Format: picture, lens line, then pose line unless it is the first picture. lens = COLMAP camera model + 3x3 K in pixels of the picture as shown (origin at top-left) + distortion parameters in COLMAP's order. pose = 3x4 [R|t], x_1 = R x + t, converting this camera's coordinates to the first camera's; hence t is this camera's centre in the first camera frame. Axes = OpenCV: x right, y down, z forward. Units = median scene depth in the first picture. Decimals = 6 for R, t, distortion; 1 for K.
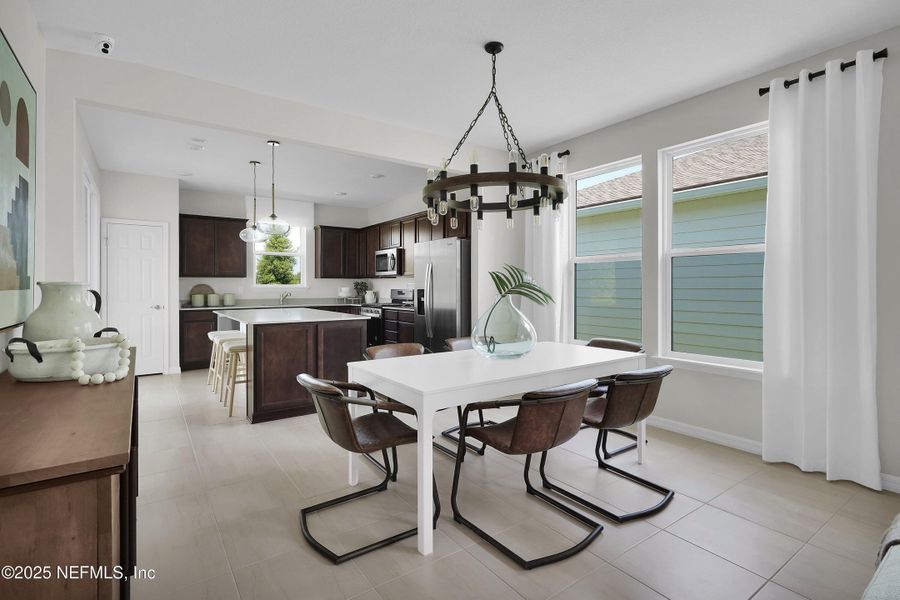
lens RADIAL K [[434.1, 0, 452.9], [0, 434.1, 287.6], [0, 0, 1]] dist [0.000335, -0.000033]
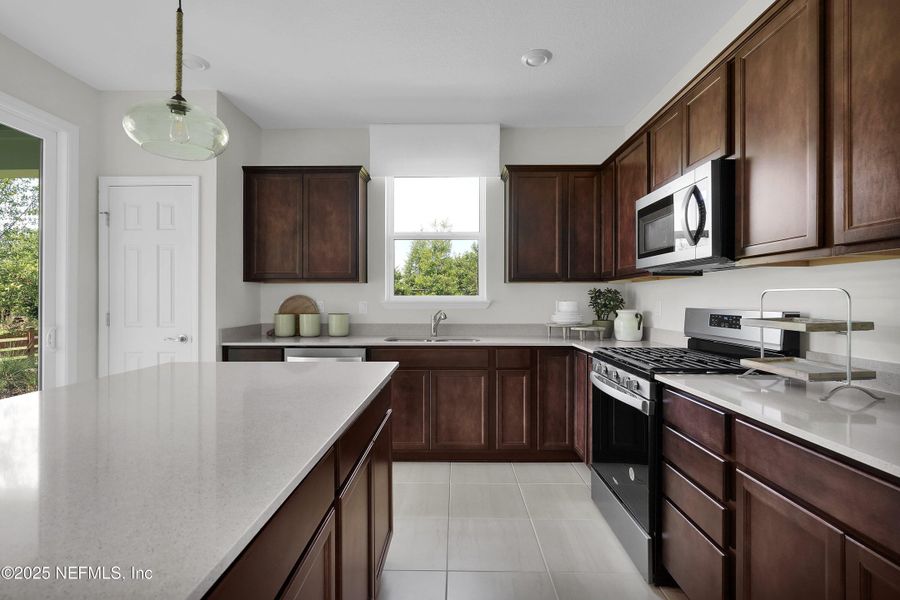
lens RADIAL K [[420.7, 0, 446.9], [0, 420.7, 296.3], [0, 0, 1]] dist [-0.001531, -0.000590]
pose [[0.798672, -0.003351, -0.601757, -0.096311], [-0.002233, 0.999961, -0.008532, -0.002335], [0.601763, 0.008158, 0.798633, 0.638842]]
